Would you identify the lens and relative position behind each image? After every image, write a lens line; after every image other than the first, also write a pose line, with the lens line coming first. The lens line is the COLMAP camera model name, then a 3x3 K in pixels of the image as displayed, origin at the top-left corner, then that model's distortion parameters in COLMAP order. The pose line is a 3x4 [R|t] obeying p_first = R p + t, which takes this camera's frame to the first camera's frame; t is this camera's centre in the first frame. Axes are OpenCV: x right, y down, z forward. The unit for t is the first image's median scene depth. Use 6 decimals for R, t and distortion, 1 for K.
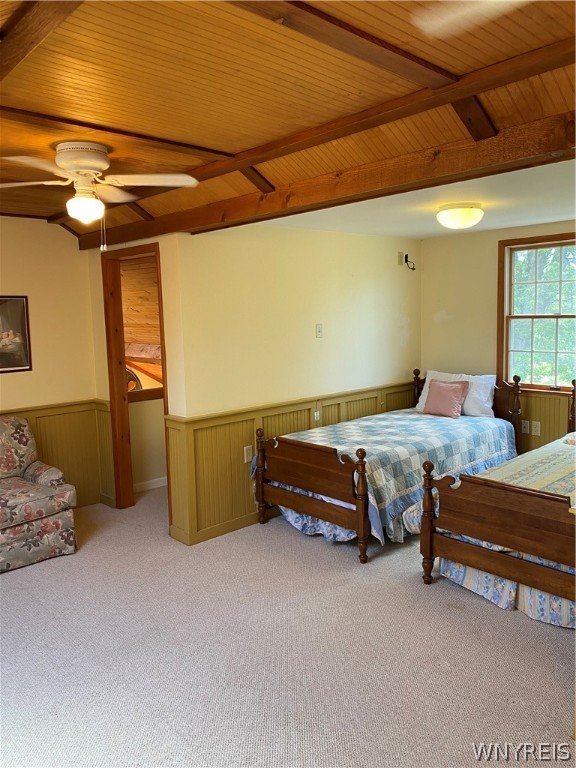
lens RADIAL K [[591.0, 0, 287.9], [0, 591.0, 372.3], [0, 0, 1]] dist [0.046065, -0.037052]
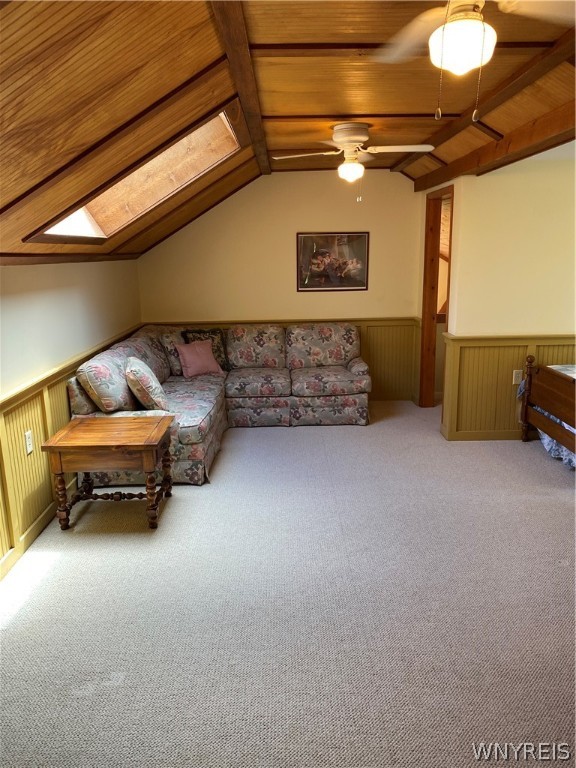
lens RADIAL K [[591.0, 0, 290.3], [0, 591.0, 384.1], [0, 0, 1]] dist [0.046065, -0.037052]
pose [[0.747166, 0.161641, -0.644682, 0.355157], [-0.072415, 0.984000, 0.162791, 0.000887], [0.660681, -0.074947, 0.746916, -0.118269]]
